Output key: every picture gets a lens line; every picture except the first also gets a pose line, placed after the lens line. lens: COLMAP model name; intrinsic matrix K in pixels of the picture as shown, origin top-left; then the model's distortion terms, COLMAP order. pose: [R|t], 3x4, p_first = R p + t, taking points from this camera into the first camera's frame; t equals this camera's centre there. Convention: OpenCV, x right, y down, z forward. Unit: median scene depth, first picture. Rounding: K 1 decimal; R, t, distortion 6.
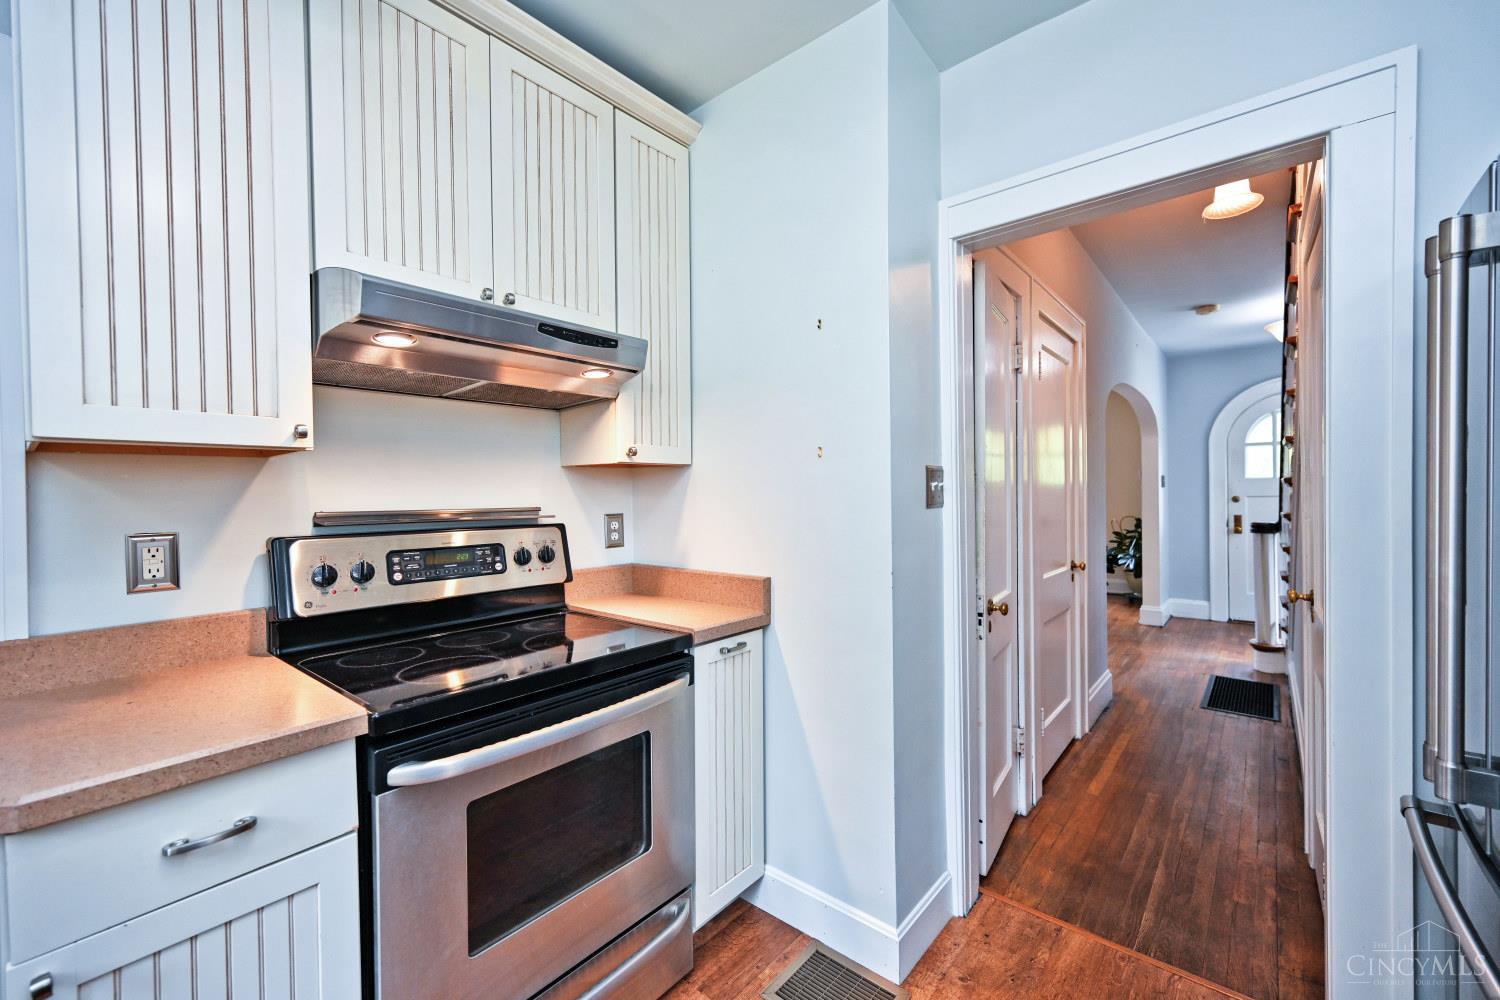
lens RADIAL K [[600.3, 0, 744.9], [0, 600.3, 498.7], [0, 0, 1]] dist [0.002612, 0.000647]
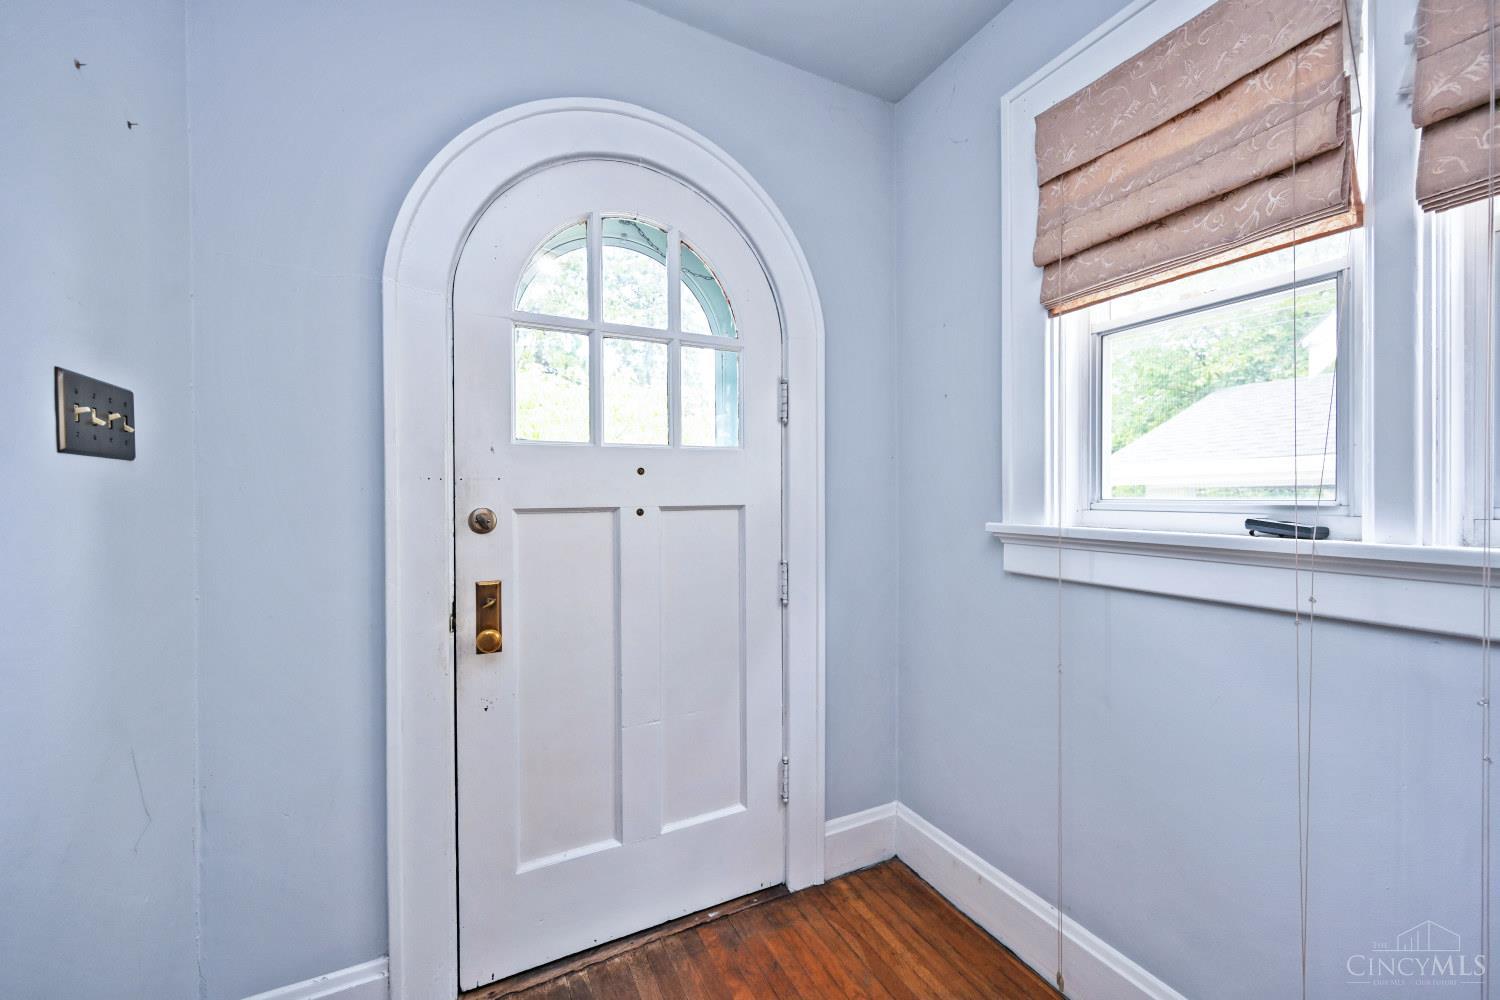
lens RADIAL K [[600.3, 0, 749.6], [0, 600.3, 501.5], [0, 0, 1]] dist [0.002612, 0.000647]
pose [[0.409670, 0.010867, 0.912169, 2.320353], [0.002377, 0.999913, -0.012980, -0.016530], [-0.912231, 0.007486, 0.409609, 2.918576]]
